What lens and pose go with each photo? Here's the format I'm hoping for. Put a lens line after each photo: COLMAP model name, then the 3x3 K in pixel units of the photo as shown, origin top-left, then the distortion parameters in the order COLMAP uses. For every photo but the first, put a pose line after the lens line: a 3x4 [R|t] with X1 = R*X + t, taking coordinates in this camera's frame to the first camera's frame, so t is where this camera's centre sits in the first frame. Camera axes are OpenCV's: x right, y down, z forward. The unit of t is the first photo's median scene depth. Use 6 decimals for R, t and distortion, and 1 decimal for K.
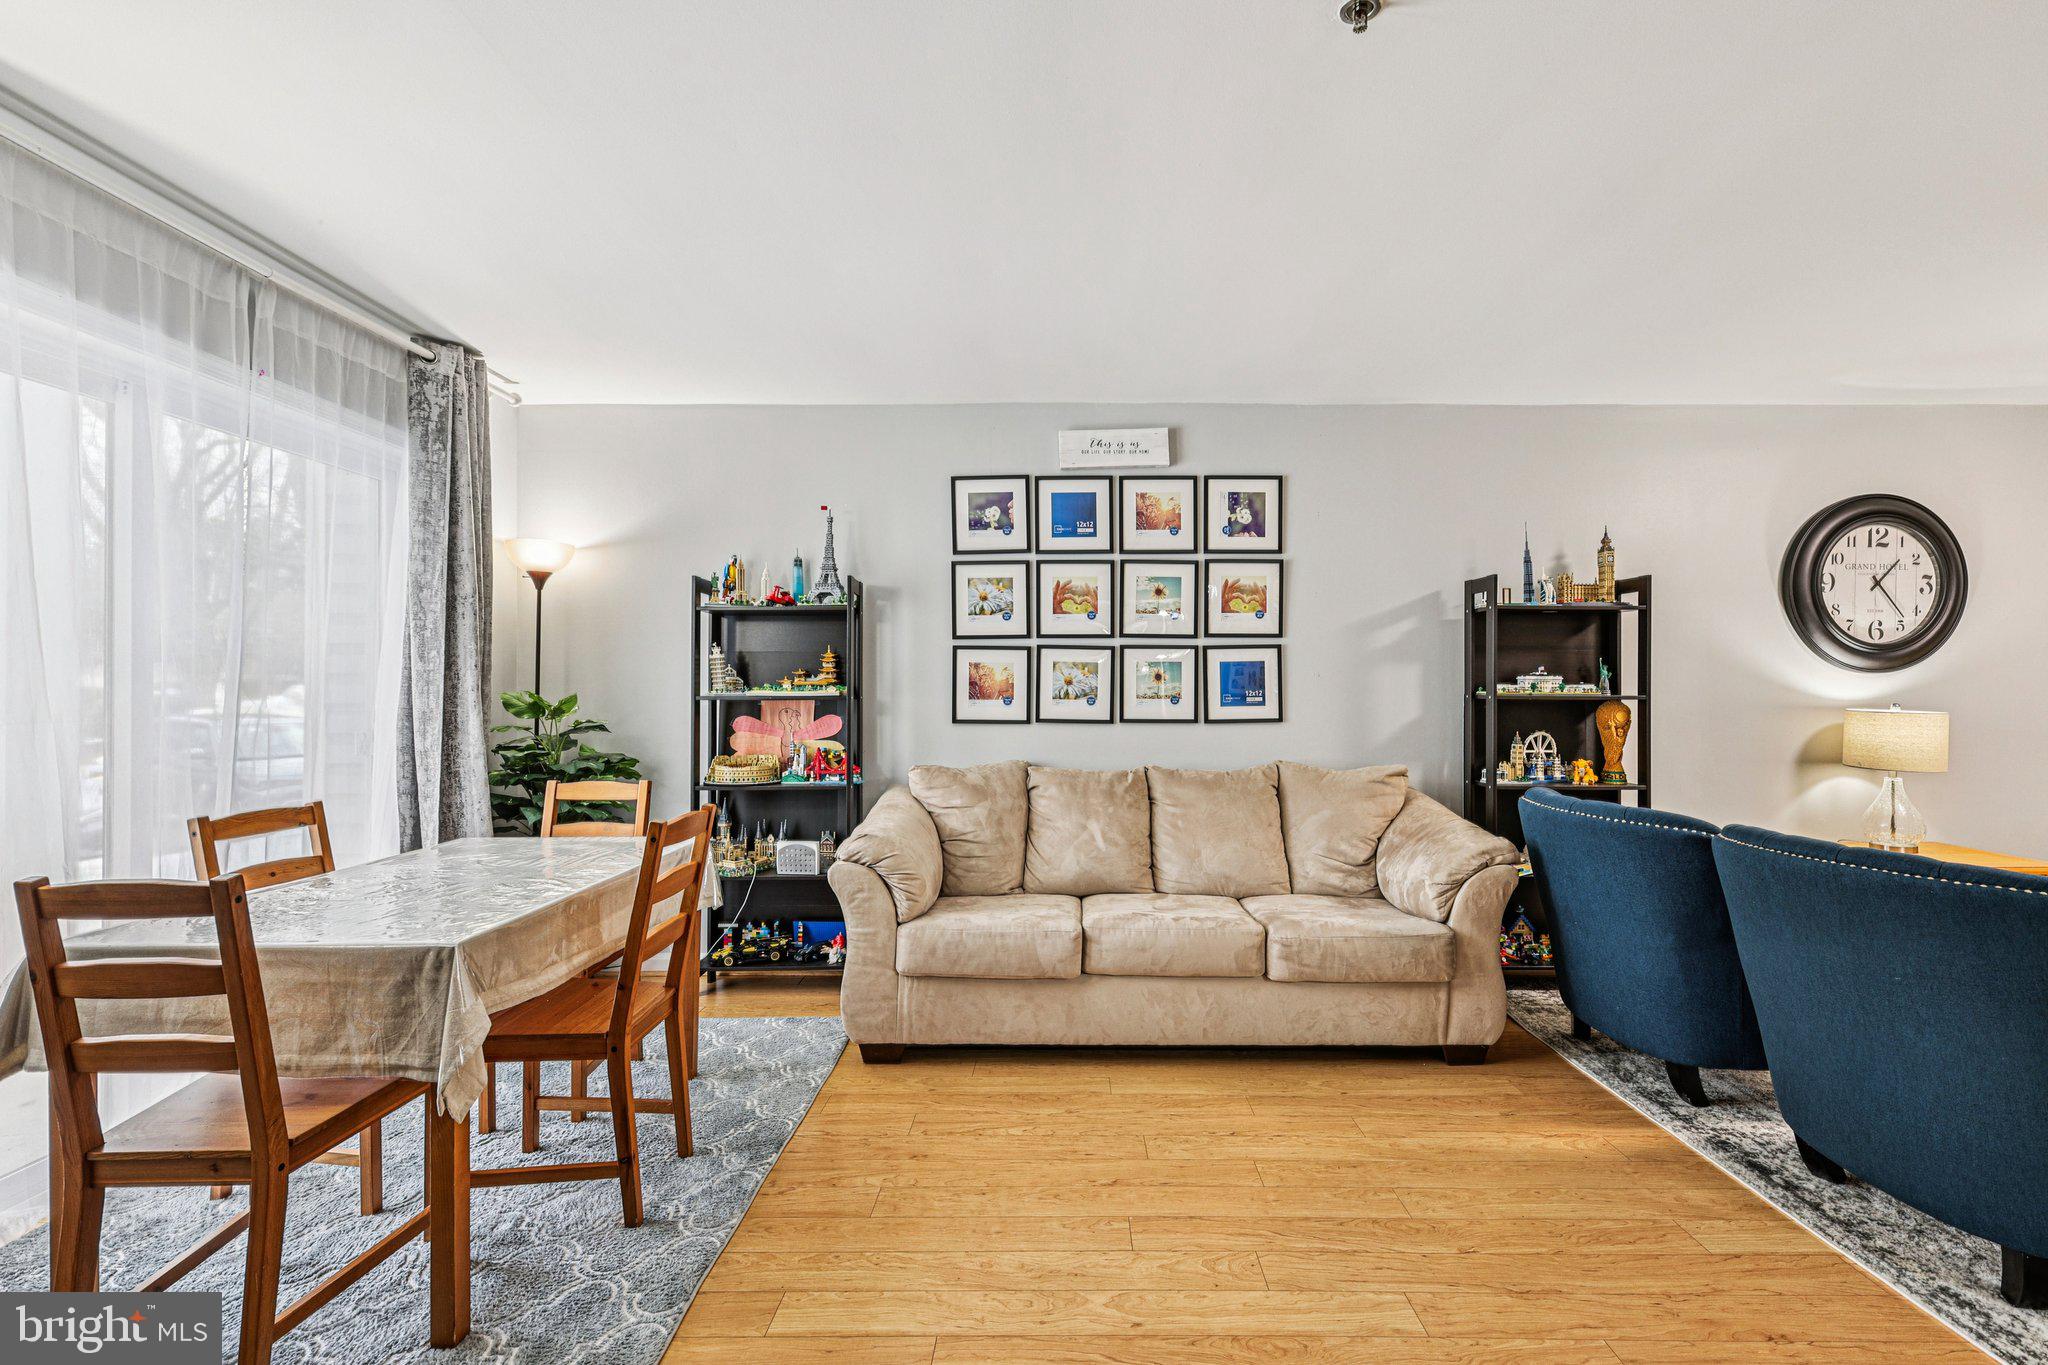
lens RADIAL K [[913.8, 0, 1037.4], [0, 913.8, 689.4], [0, 0, 1]] dist [0.003762, 0.000016]
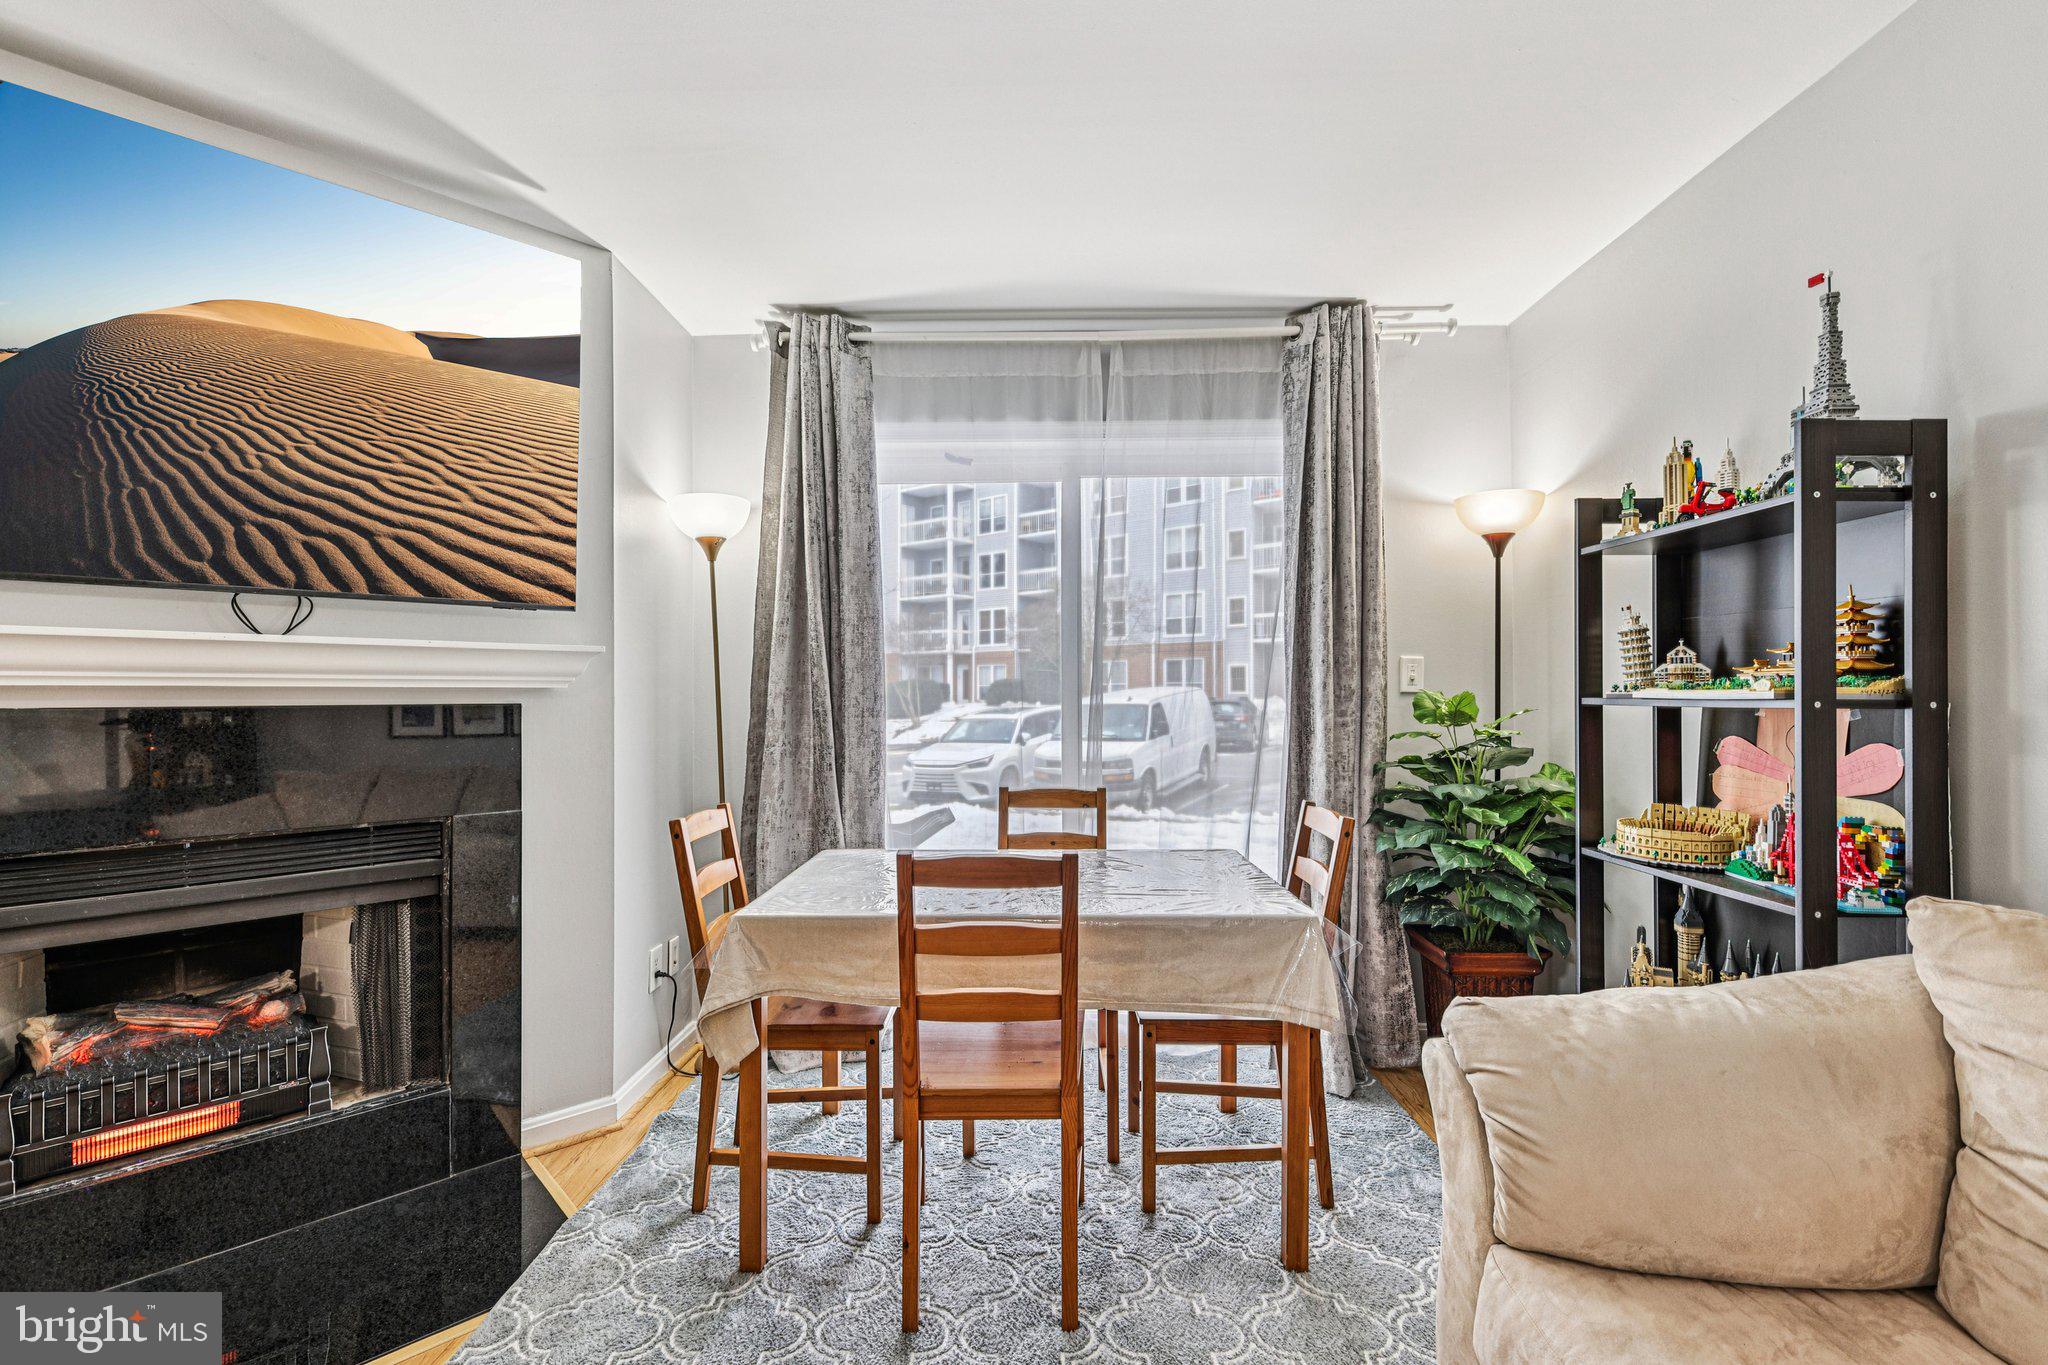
lens RADIAL K [[913.8, 0, 1031.3], [0, 913.8, 670.4], [0, 0, 1]] dist [0.003762, 0.000016]
pose [[0.001858, -0.028022, -0.999606, 0.251800], [0.012851, 0.999525, -0.027996, 0.001166], [0.999916, -0.012794, 0.002217, 0.726996]]
